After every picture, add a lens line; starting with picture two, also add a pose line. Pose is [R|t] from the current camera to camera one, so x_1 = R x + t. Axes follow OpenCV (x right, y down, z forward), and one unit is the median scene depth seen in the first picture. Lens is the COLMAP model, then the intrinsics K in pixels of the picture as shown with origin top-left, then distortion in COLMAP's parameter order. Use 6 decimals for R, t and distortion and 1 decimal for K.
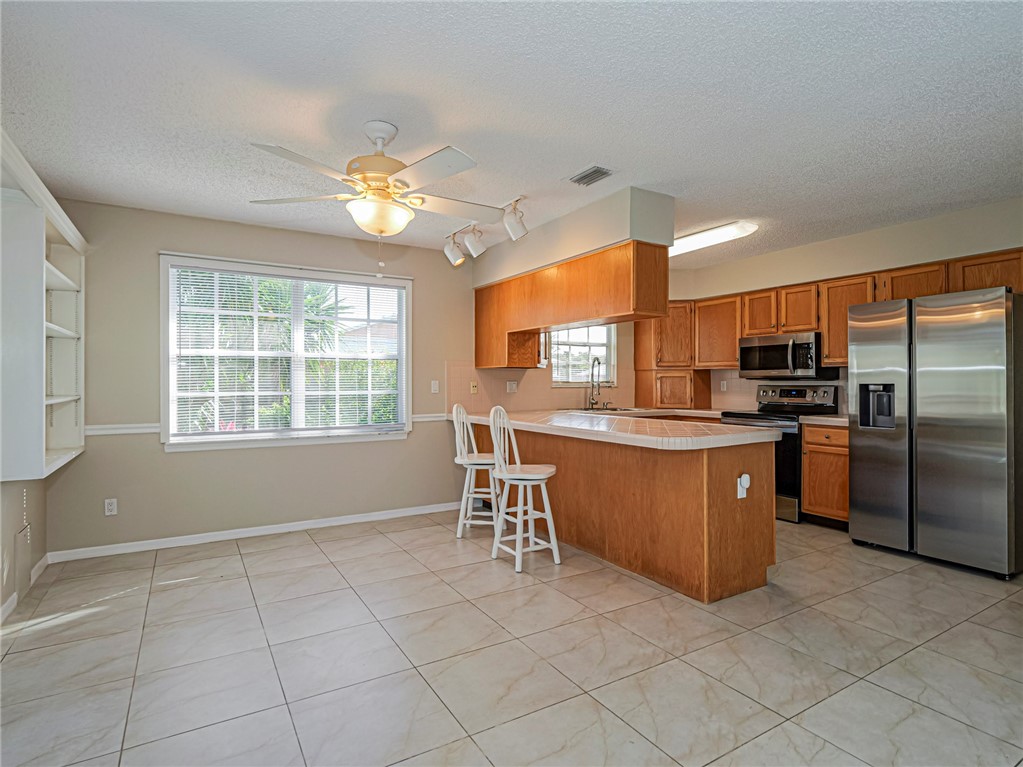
lens RADIAL K [[533.7, 0, 510.5], [0, 533.7, 384.1], [0, 0, 1]] dist [-0.004514, -0.000893]
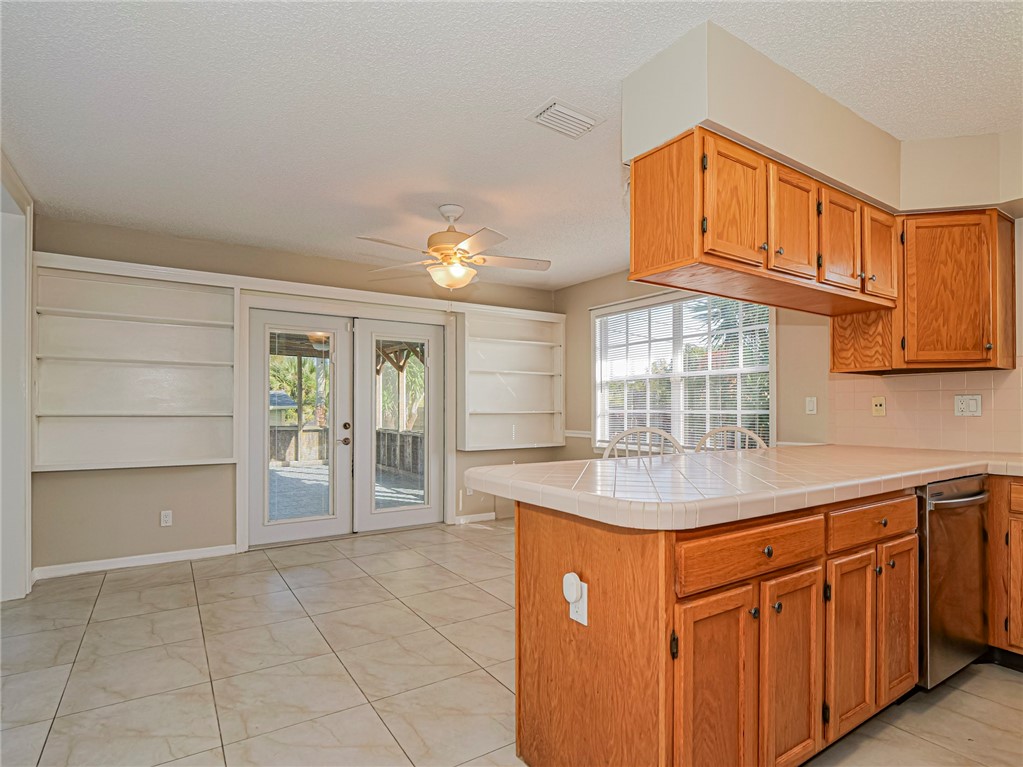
lens RADIAL K [[533.7, 0, 499.3], [0, 533.7, 407.7], [0, 0, 1]] dist [-0.004514, -0.000893]
pose [[0.020836, -0.000862, -0.999783, 0.599875], [-0.002434, 0.999997, -0.000913, 0.010333], [0.999780, 0.002453, 0.020834, 0.593873]]
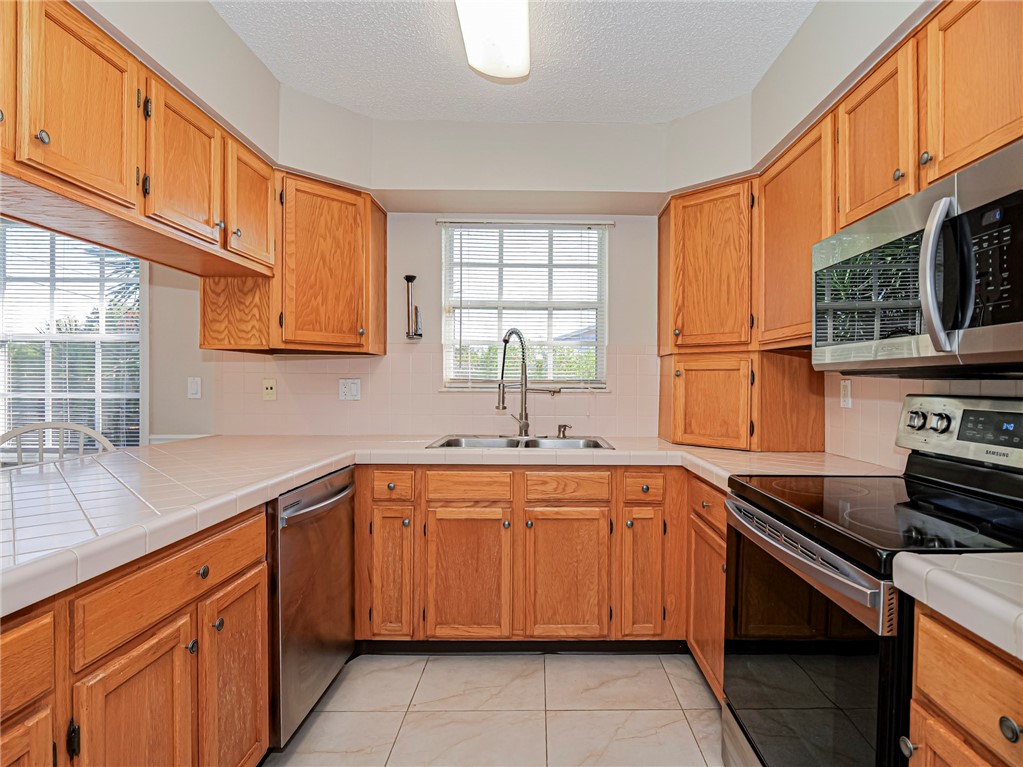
lens RADIAL K [[535.0, 0, 558.1], [0, 535.0, 382.9], [0, 0, 1]] dist [-0.011765, -0.000686]
pose [[0.867896, 0.007858, -0.496683, 0.508554], [-0.008560, 0.999963, 0.000863, -0.004039], [0.496671, 0.003502, 0.867932, 0.734297]]
